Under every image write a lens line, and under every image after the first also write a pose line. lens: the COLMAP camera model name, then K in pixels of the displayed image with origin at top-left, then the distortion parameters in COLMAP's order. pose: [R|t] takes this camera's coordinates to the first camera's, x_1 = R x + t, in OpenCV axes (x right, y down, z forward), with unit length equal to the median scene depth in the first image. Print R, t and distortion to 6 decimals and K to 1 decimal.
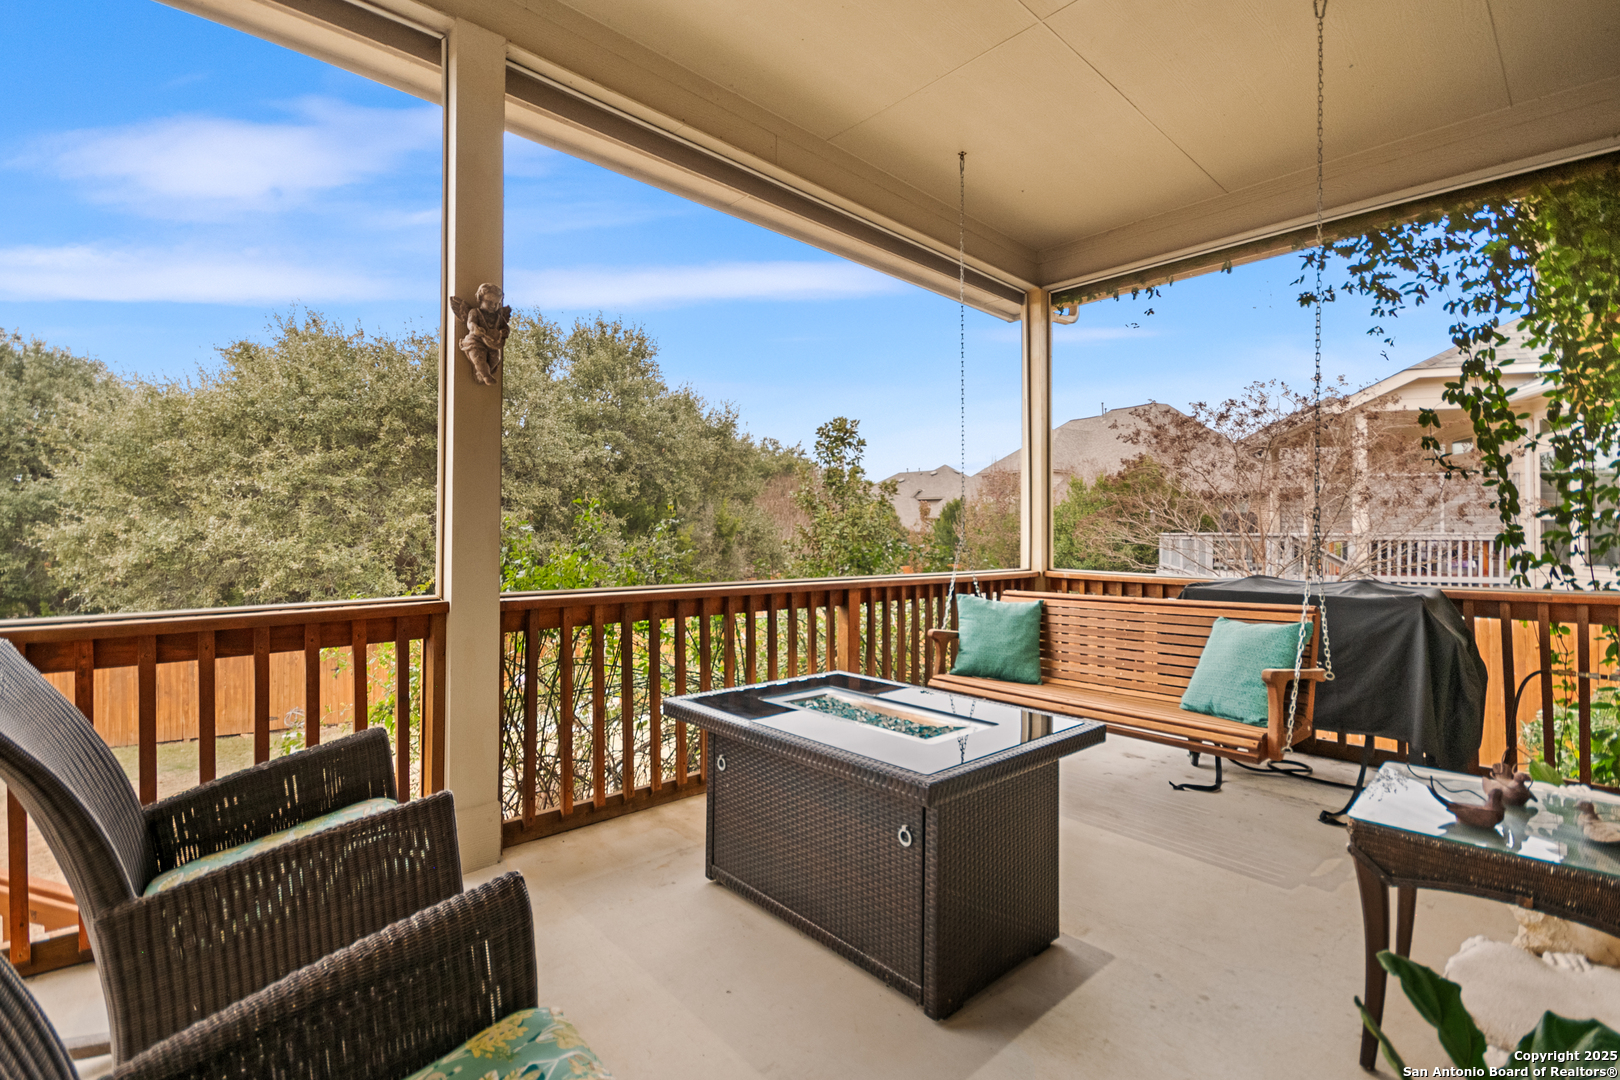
lens RADIAL K [[743.6, 0, 809.6], [0, 743.6, 515.4], [0, 0, 1]] dist [0.006926, -0.002976]
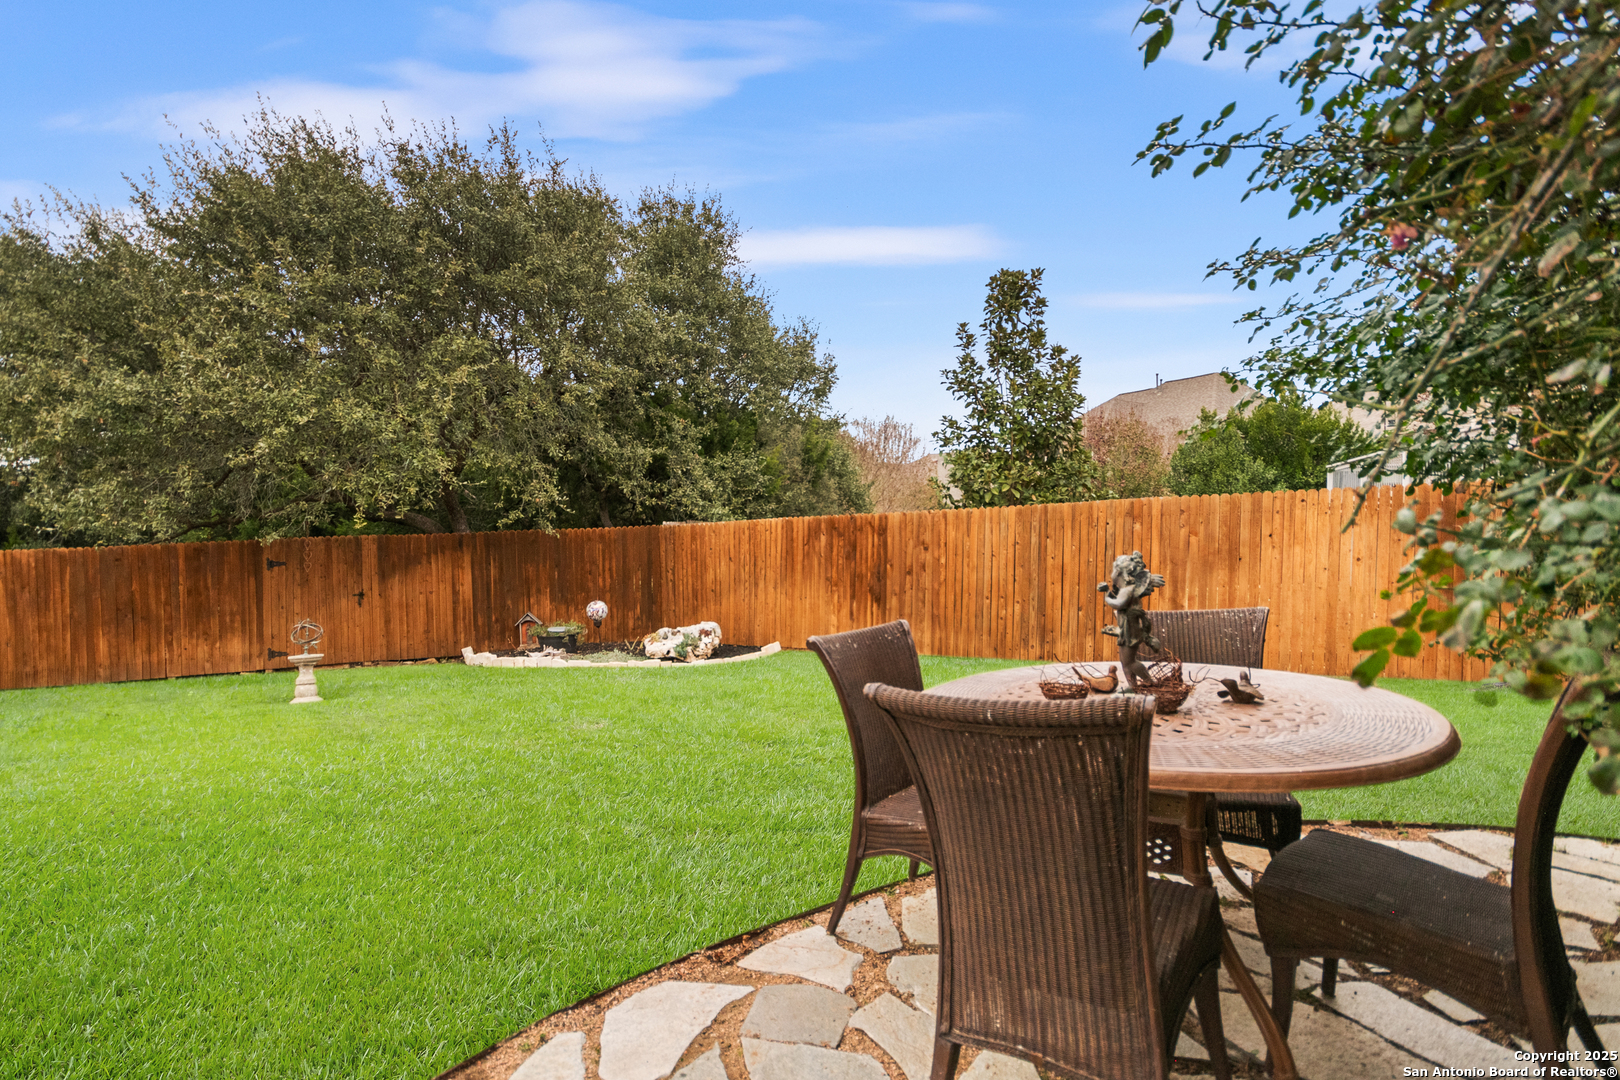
lens RADIAL K [[743.6, 0, 798.2], [0, 743.6, 531.7], [0, 0, 1]] dist [0.006926, -0.002976]
pose [[0.999581, 0.005865, -0.028330, -0.191369], [-0.004890, 0.999398, 0.034359, 0.135840], [0.028514, -0.034206, 0.999008, 0.291427]]
